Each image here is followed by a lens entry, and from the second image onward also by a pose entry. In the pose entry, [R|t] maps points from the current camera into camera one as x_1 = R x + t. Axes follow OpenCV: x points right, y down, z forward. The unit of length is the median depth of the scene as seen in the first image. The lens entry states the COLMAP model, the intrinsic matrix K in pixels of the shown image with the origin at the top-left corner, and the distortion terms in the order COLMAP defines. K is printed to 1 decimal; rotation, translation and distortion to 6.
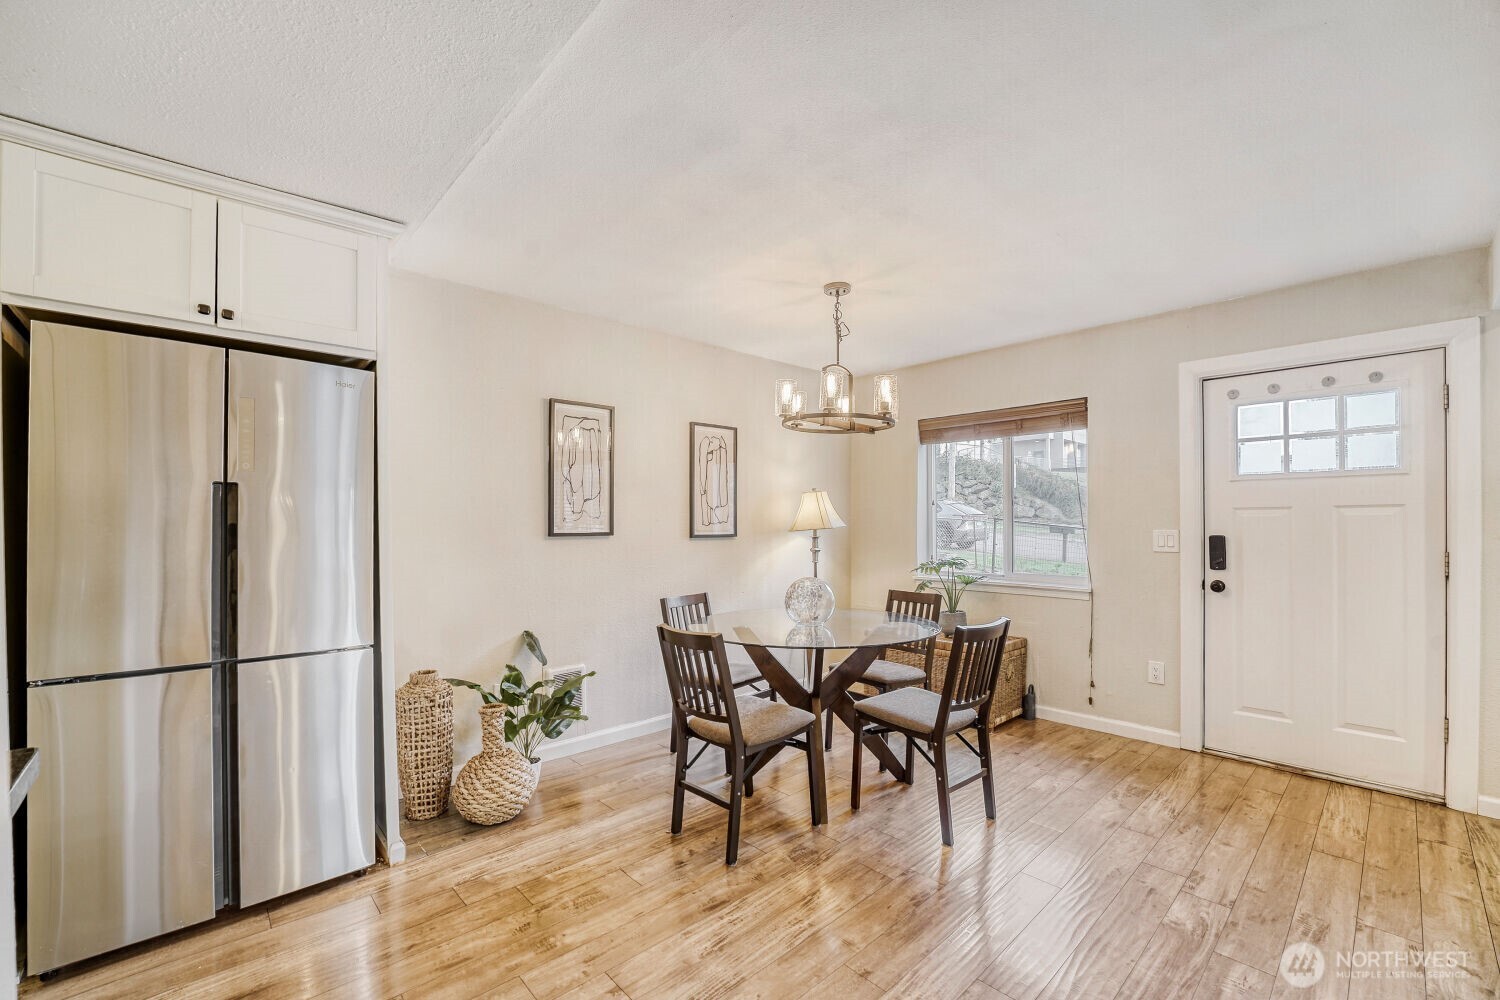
lens RADIAL K [[610.2, 0, 746.3], [0, 610.2, 522.4], [0, 0, 1]] dist [-0.025204, 0.002076]
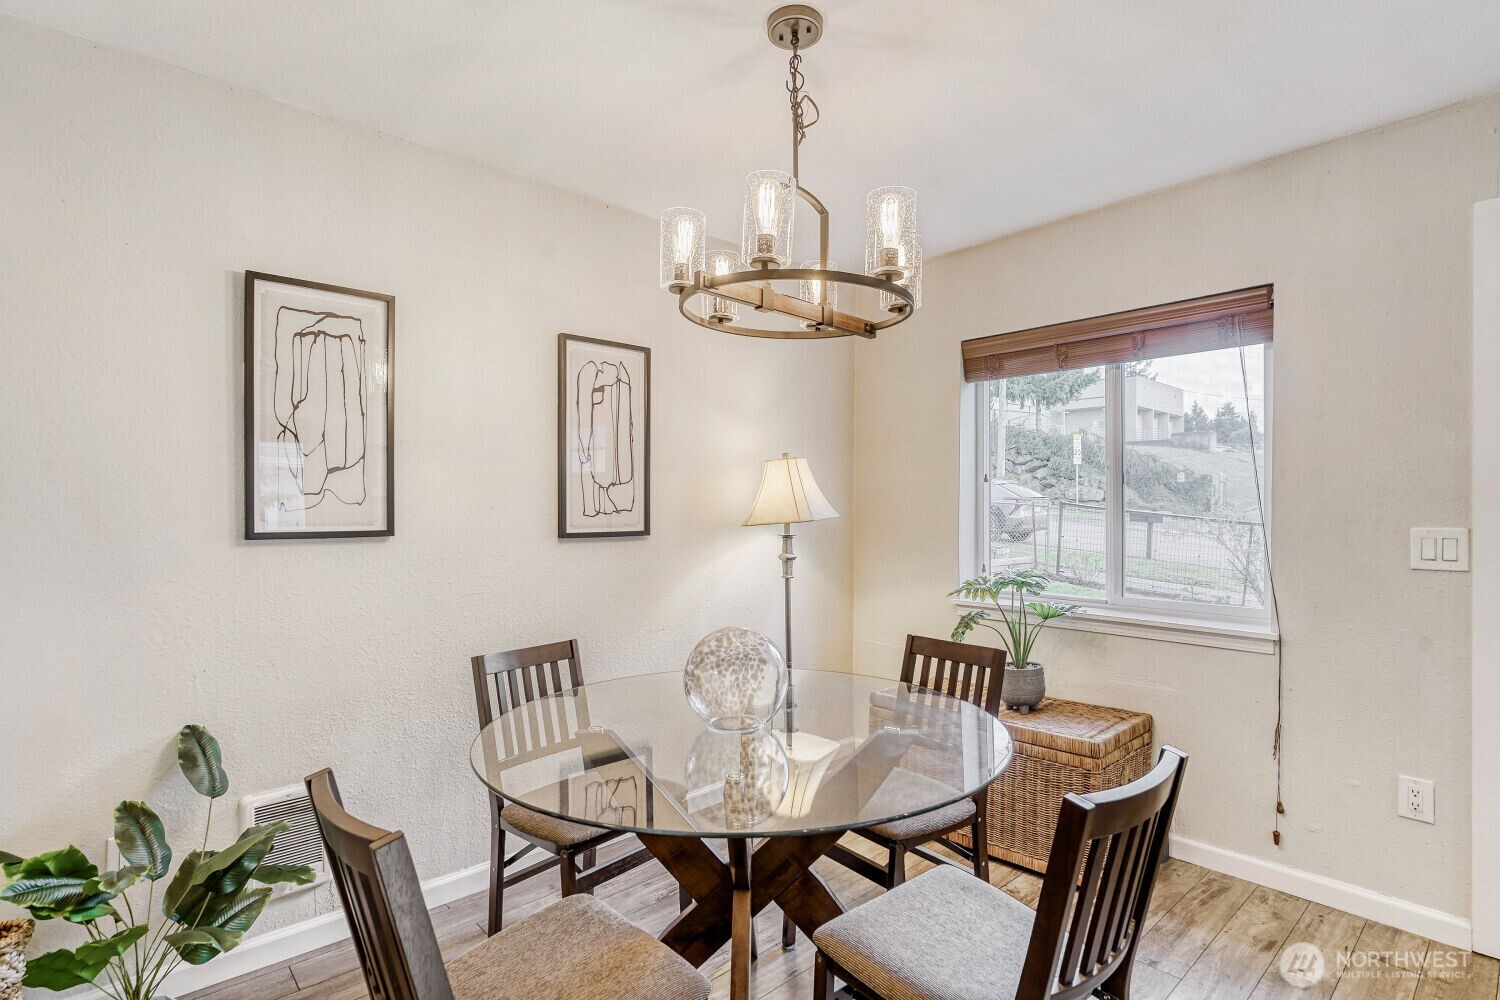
lens RADIAL K [[720.8, 0, 753.9], [0, 720.8, 510.0], [0, 0, 1]] dist [-0.009967, 0.000812]
pose [[0.999993, 0.000970, -0.003553, 0.106028], [-0.000952, 0.999987, 0.004924, -0.005091], [0.003557, -0.004921, 0.999982, 0.381056]]
